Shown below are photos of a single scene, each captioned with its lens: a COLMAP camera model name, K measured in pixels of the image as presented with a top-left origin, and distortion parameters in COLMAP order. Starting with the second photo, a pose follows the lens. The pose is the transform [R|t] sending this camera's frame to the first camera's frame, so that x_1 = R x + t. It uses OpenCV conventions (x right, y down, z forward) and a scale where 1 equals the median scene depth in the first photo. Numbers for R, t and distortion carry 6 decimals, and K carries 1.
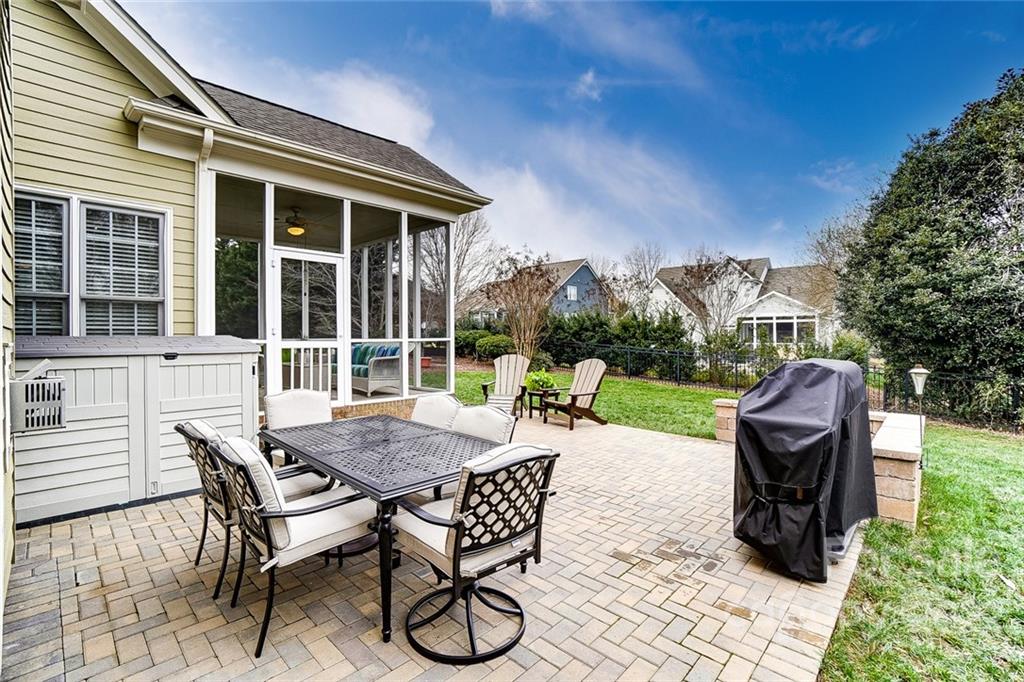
lens RADIAL K [[441.6, 0, 514.3], [0, 441.6, 344.2], [0, 0, 1]] dist [-0.043099, 0.007903]
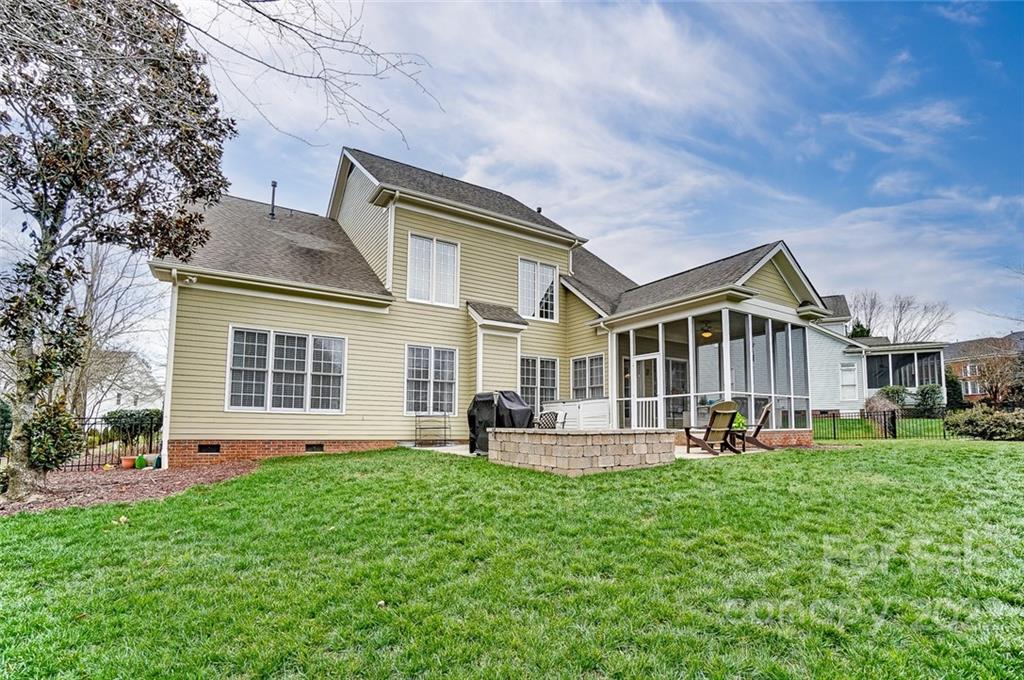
lens RADIAL K [[441.6, 0, 499.1], [0, 441.6, 383.7], [0, 0, 1]] dist [-0.043099, 0.007903]
pose [[-0.250090, -0.088985, -0.964125, 1.760064], [-0.025770, 0.996027, -0.085244, 0.124698], [0.967880, 0.003526, -0.251389, 0.878073]]
